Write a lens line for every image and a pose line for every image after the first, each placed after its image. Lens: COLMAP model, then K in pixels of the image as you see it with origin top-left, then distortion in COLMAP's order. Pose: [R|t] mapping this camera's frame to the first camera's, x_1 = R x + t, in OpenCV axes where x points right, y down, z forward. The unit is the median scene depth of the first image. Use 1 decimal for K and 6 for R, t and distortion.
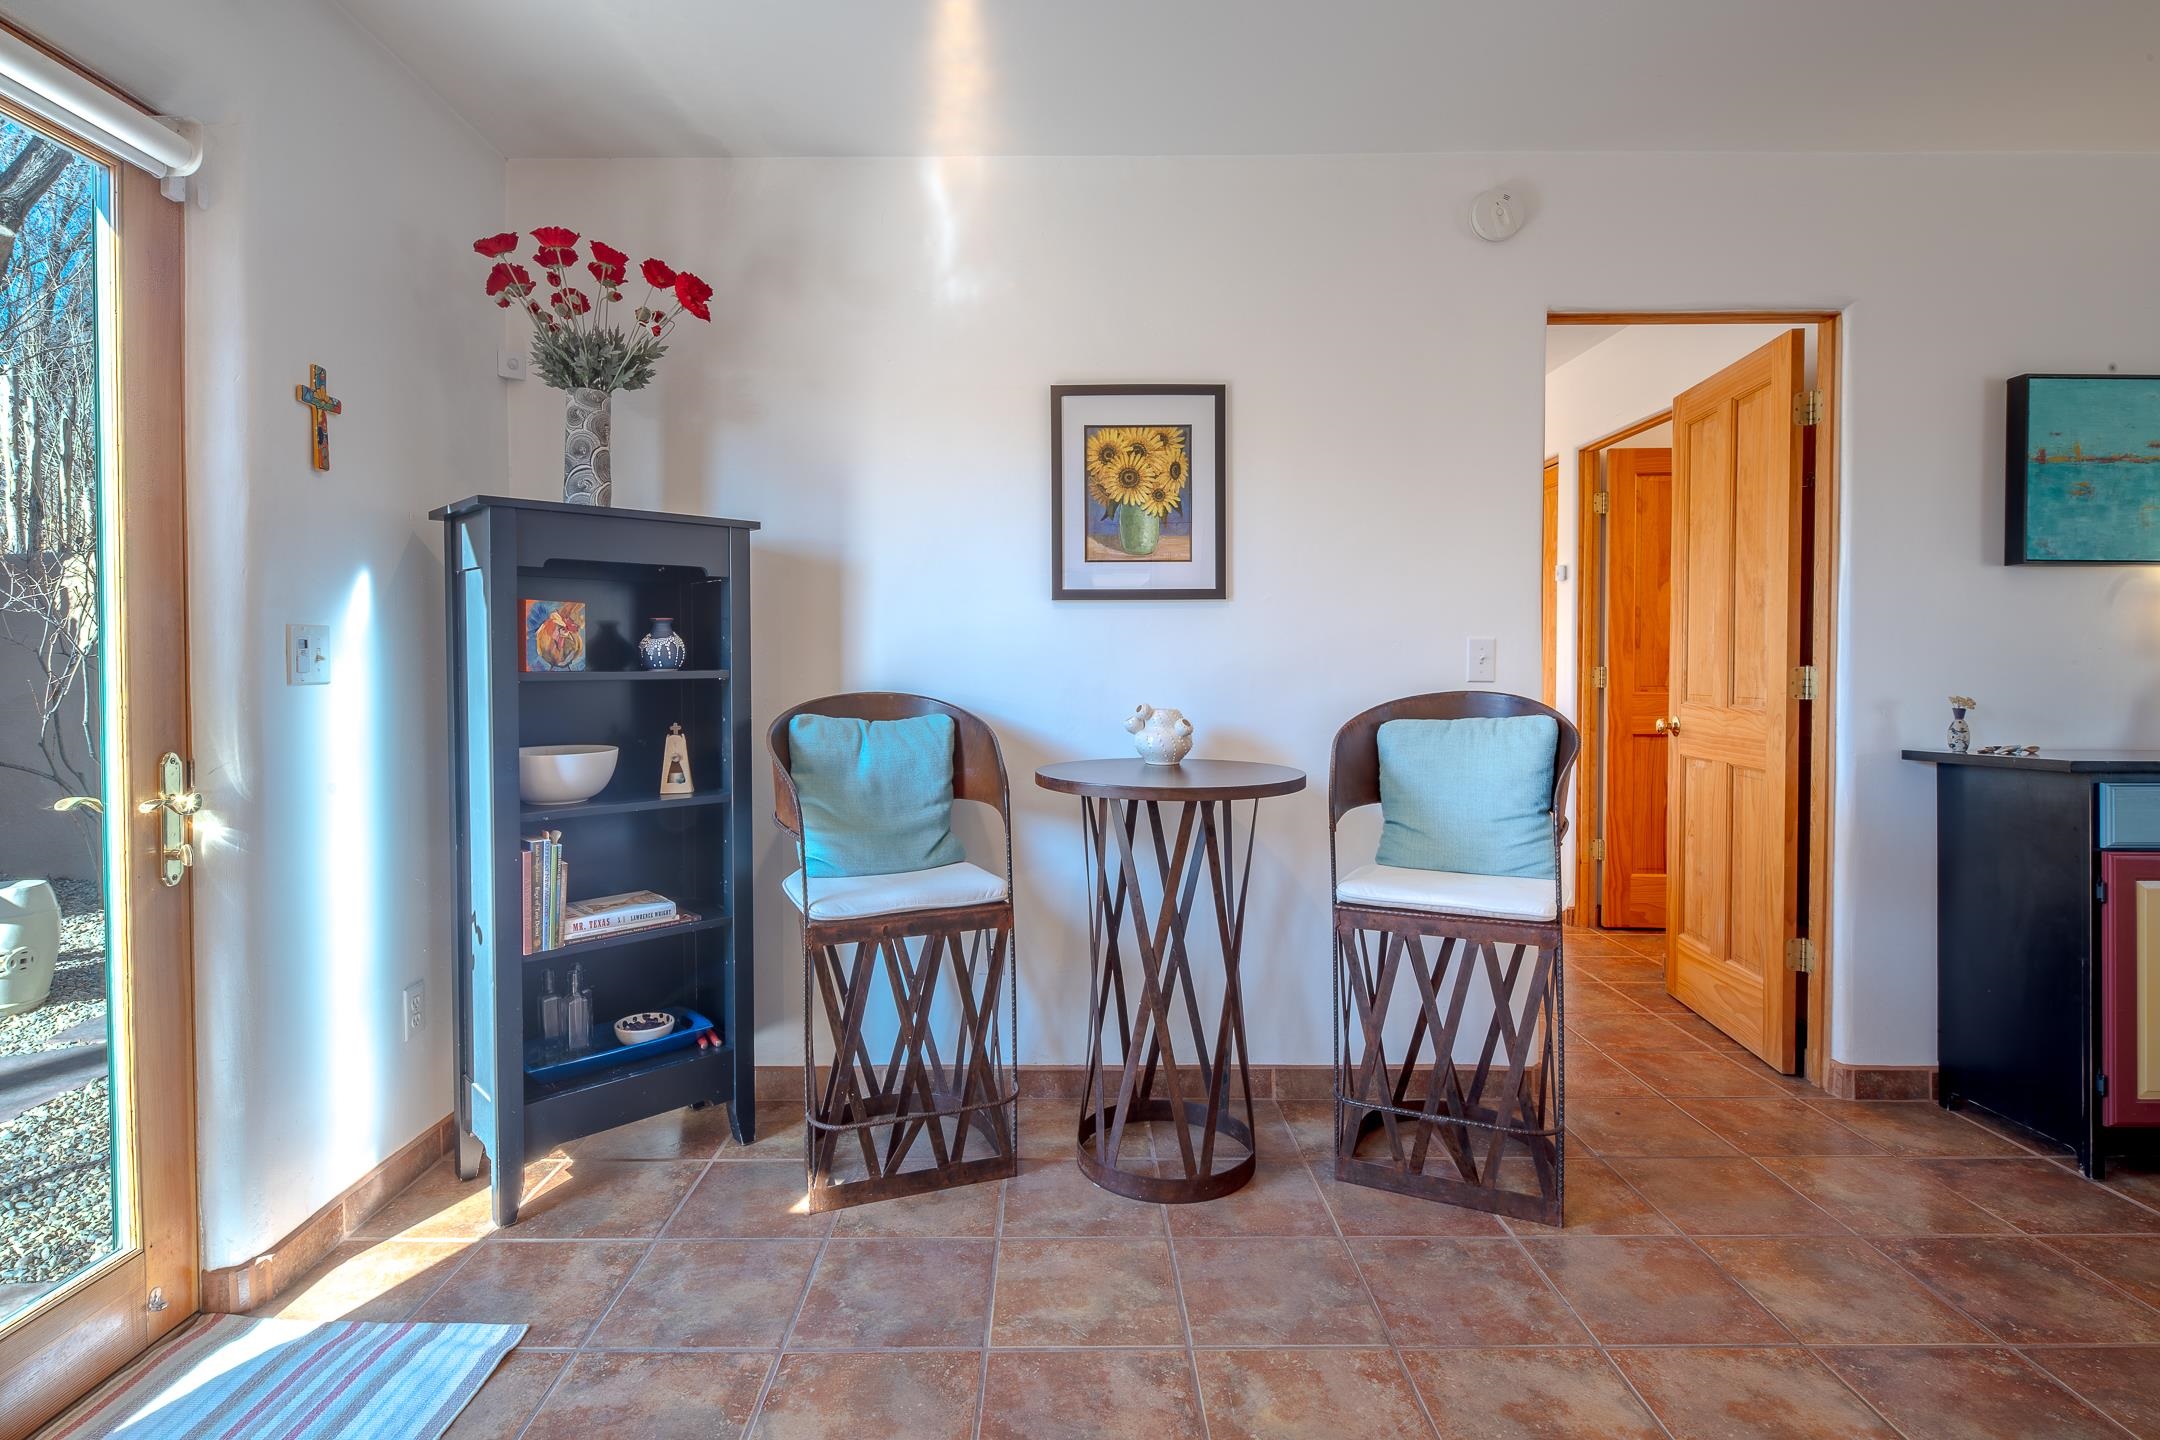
lens RADIAL K [[1072.5, 0, 1066.7], [0, 1072.5, 691.1], [0, 0, 1]] dist [0.000108, -0.000923]
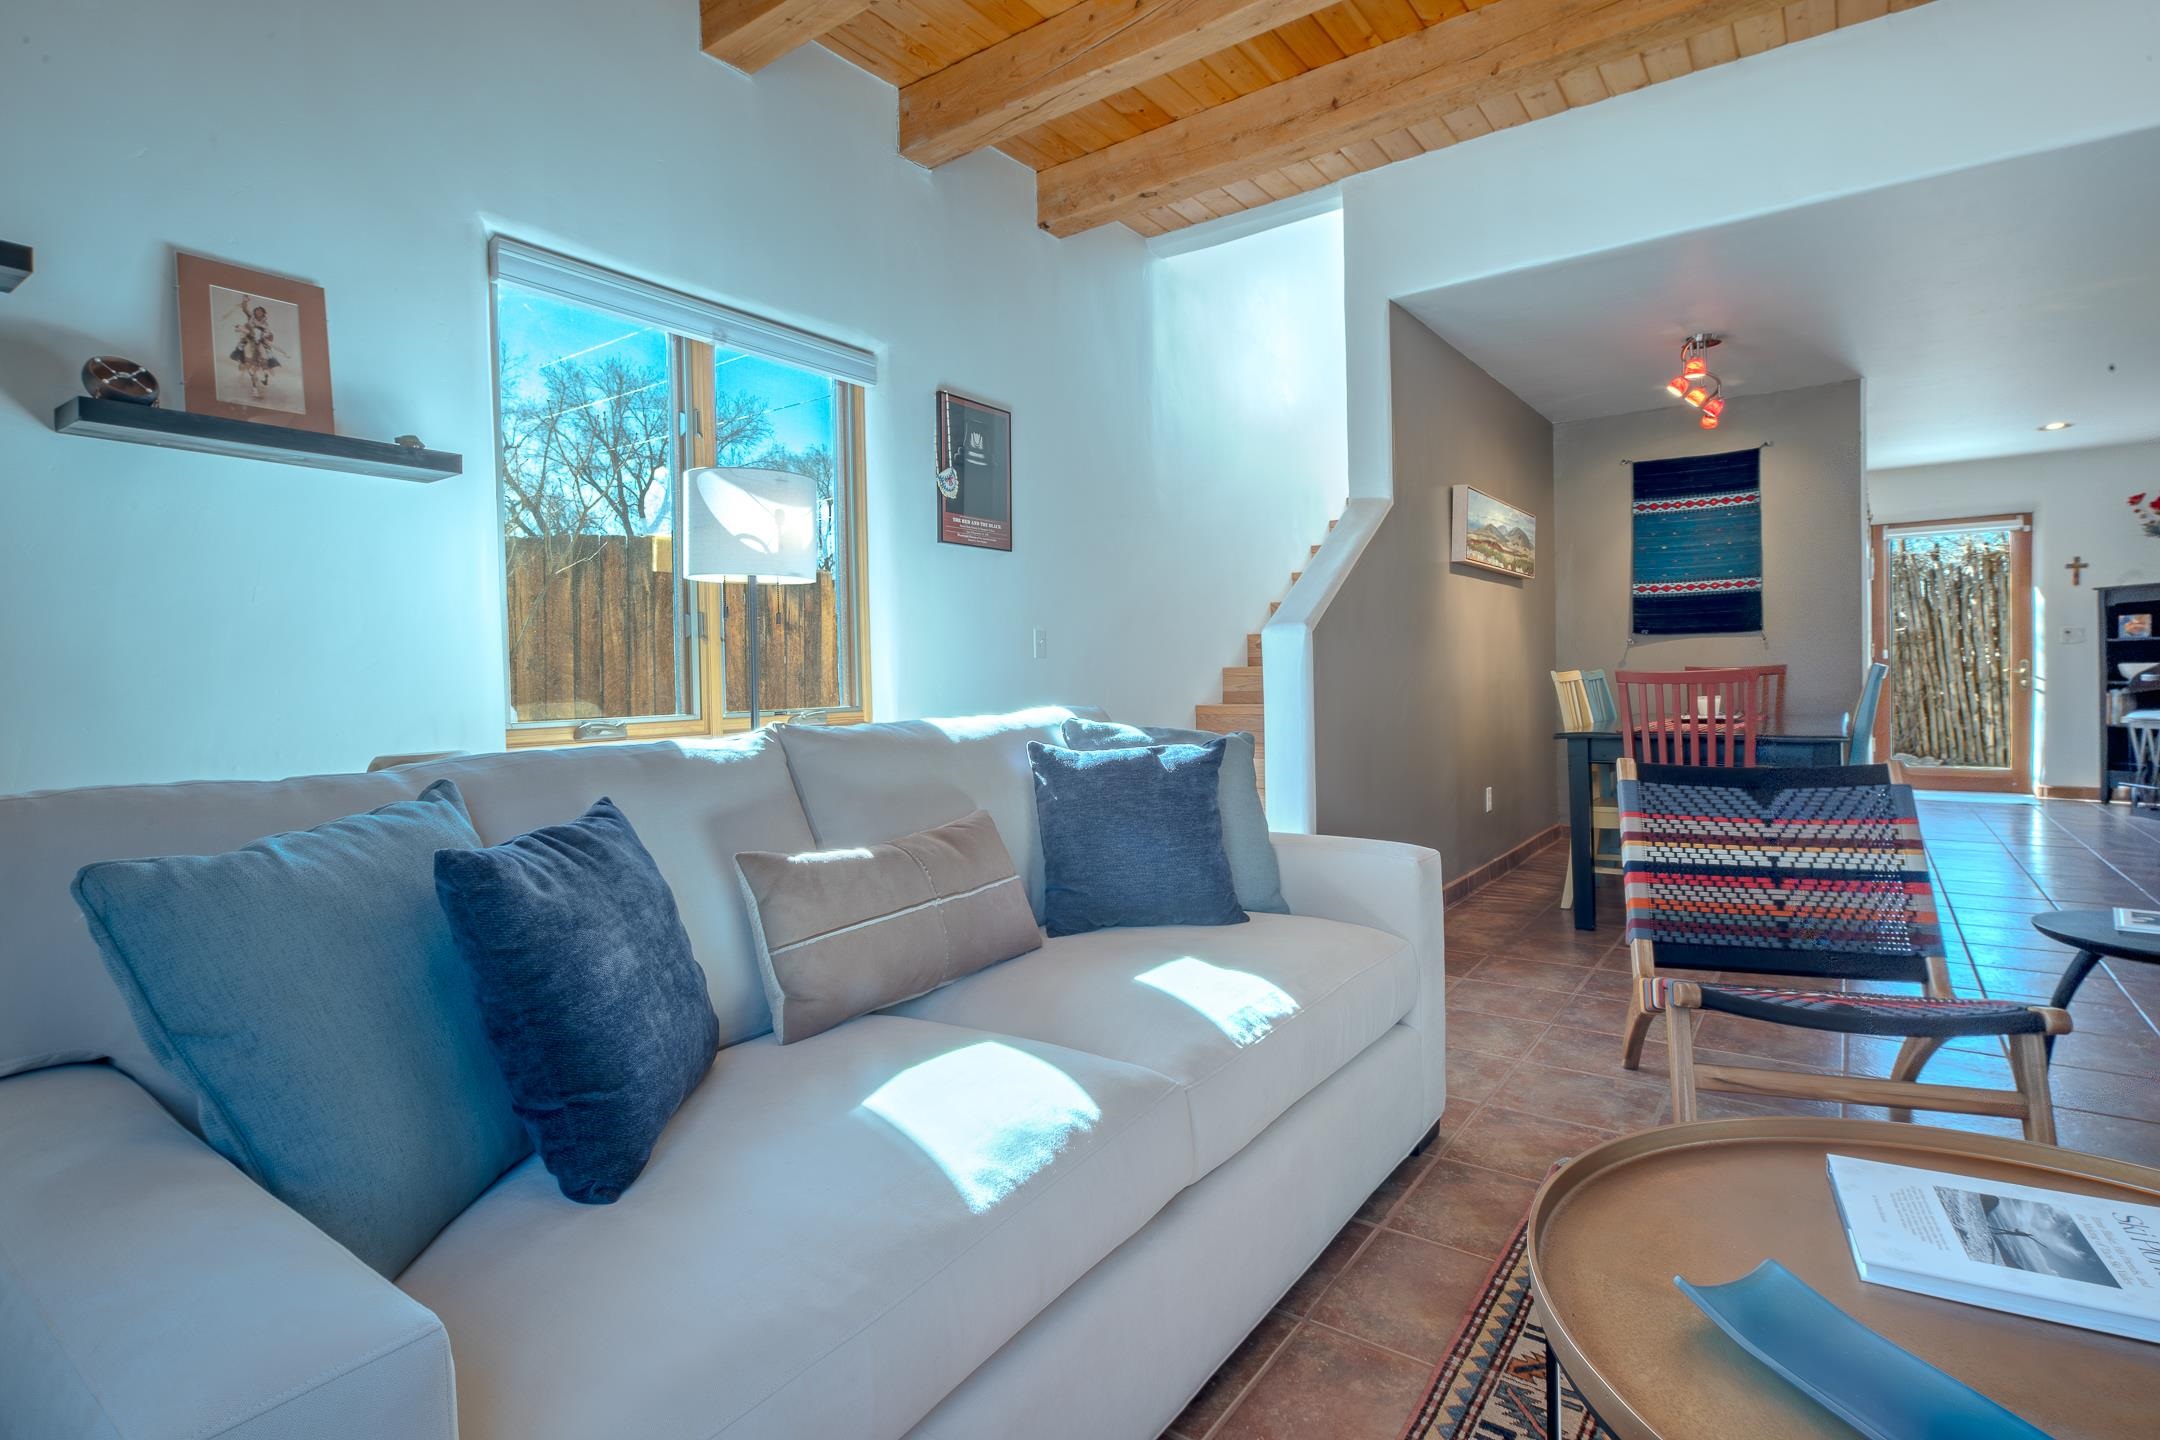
lens RADIAL K [[1072.5, 0, 1066.7], [0, 1072.5, 691.1], [0, 0, 1]] dist [0.000108, -0.000923]
pose [[-0.579075, 0.031739, -0.814656, 3.522632], [0.006004, 0.999381, 0.034669, 0.007481], [0.815252, 0.015185, -0.578907, 0.254397]]
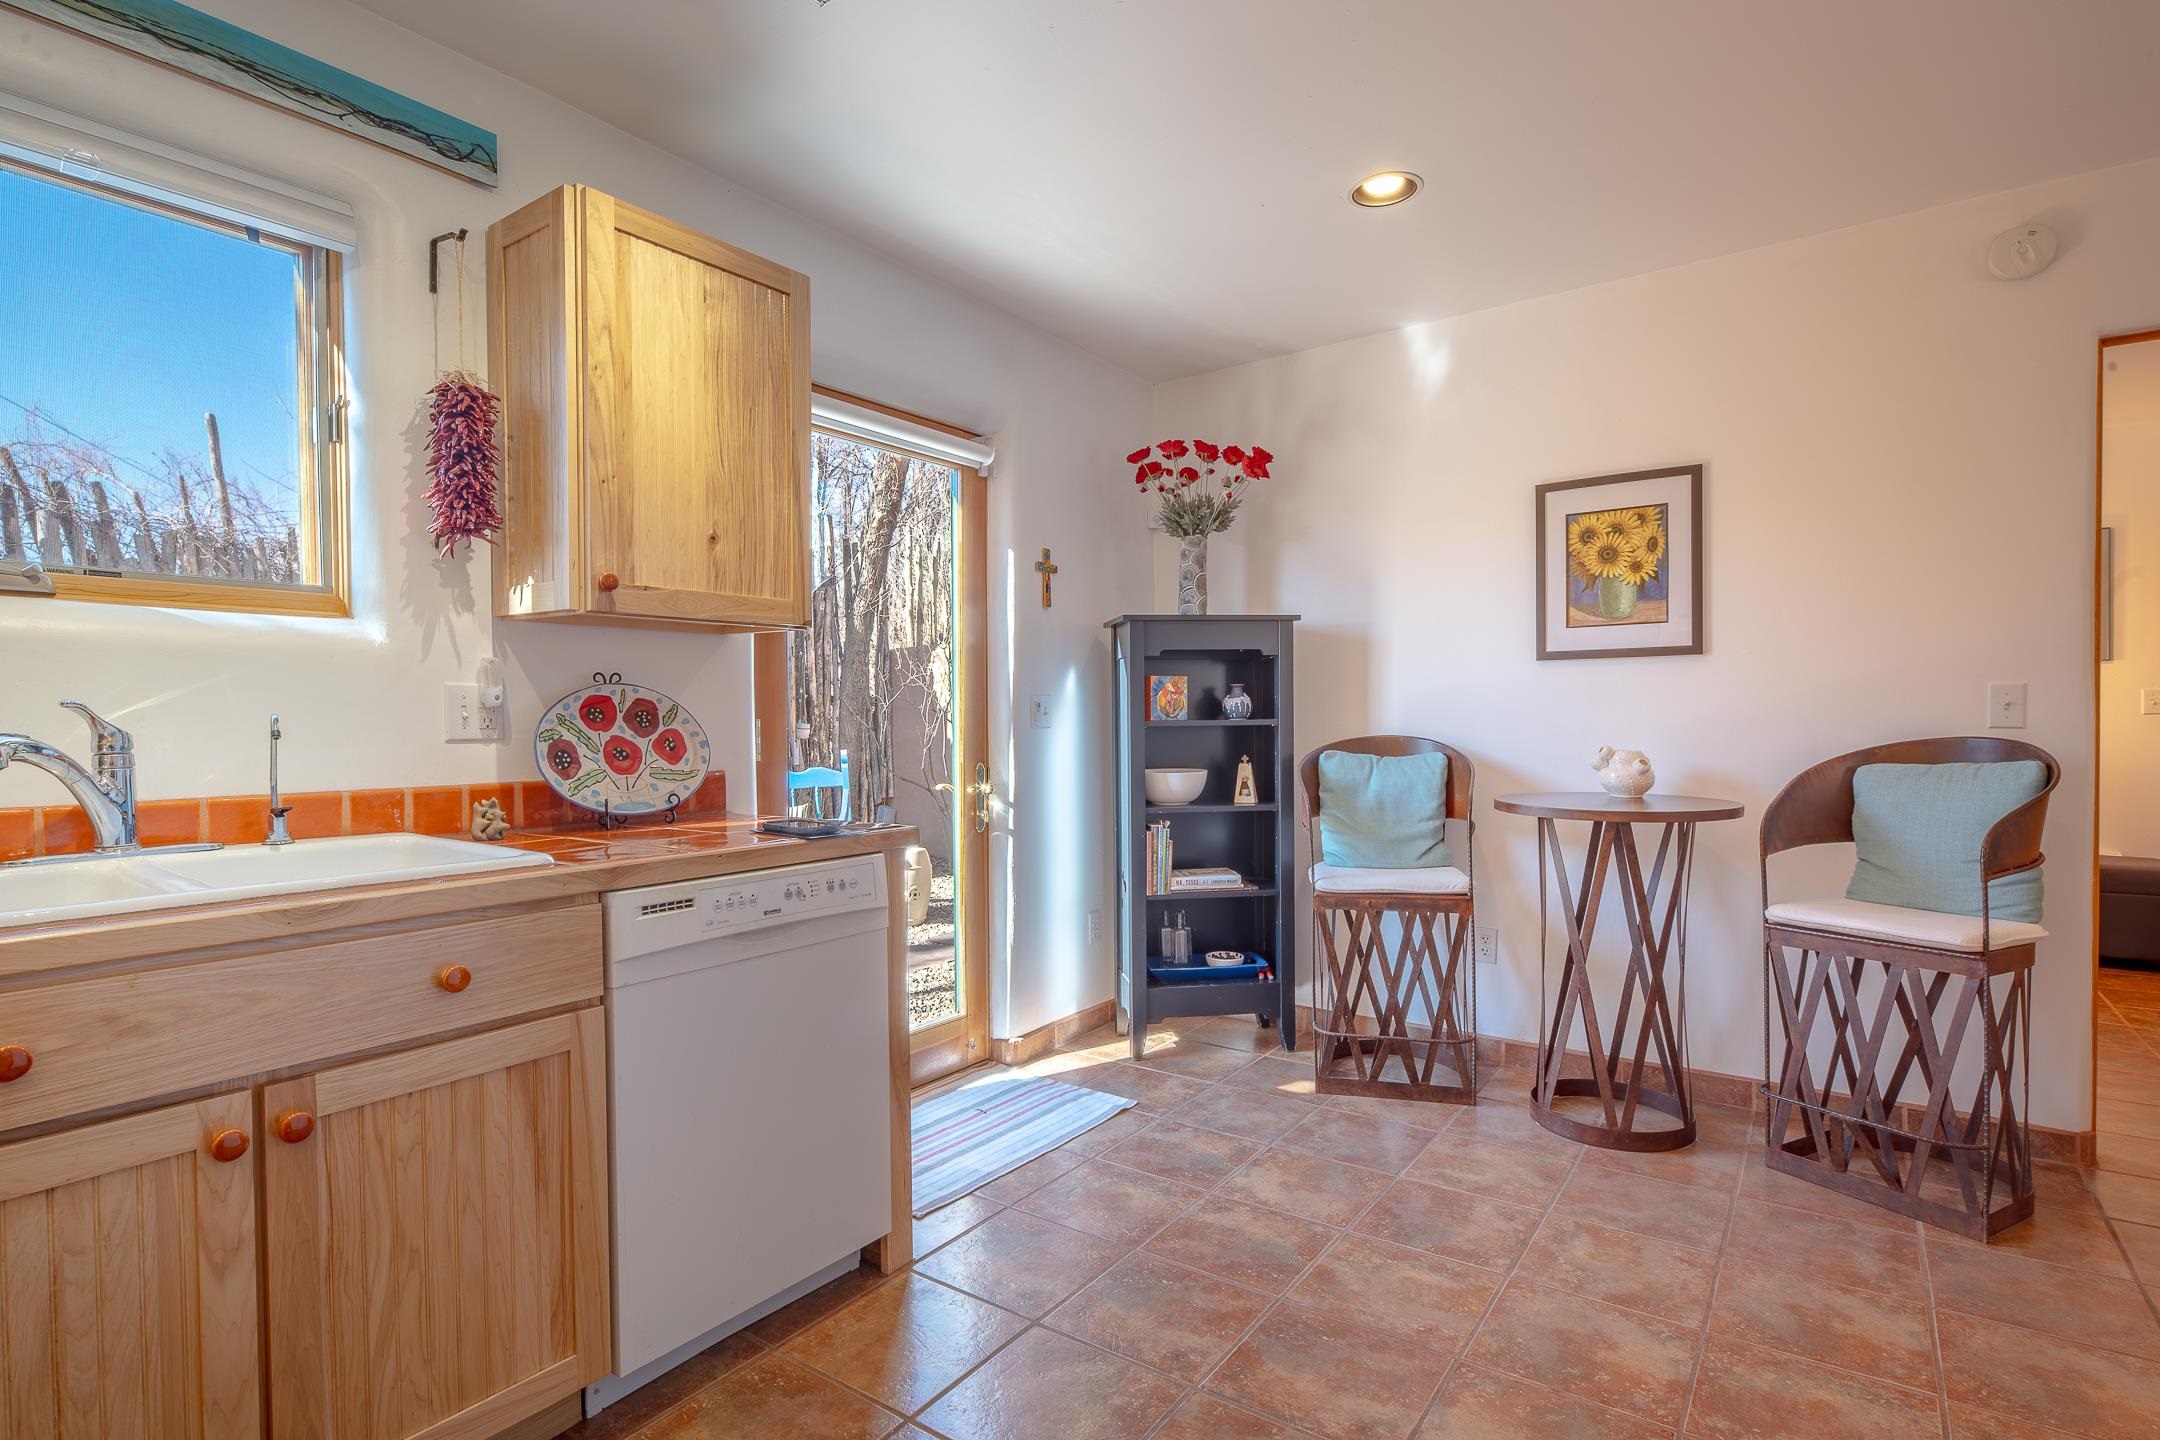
lens RADIAL K [[1066.9, 0, 1069.1], [0, 1066.9, 730.1], [0, 0, 1]] dist [0.001705, 0.000248]
pose [[0.813412, 0.001695, -0.581685, 0.293768], [-0.006758, 0.999956, -0.006535, 0.006642], [0.581648, 0.009247, 0.813388, -0.335574]]
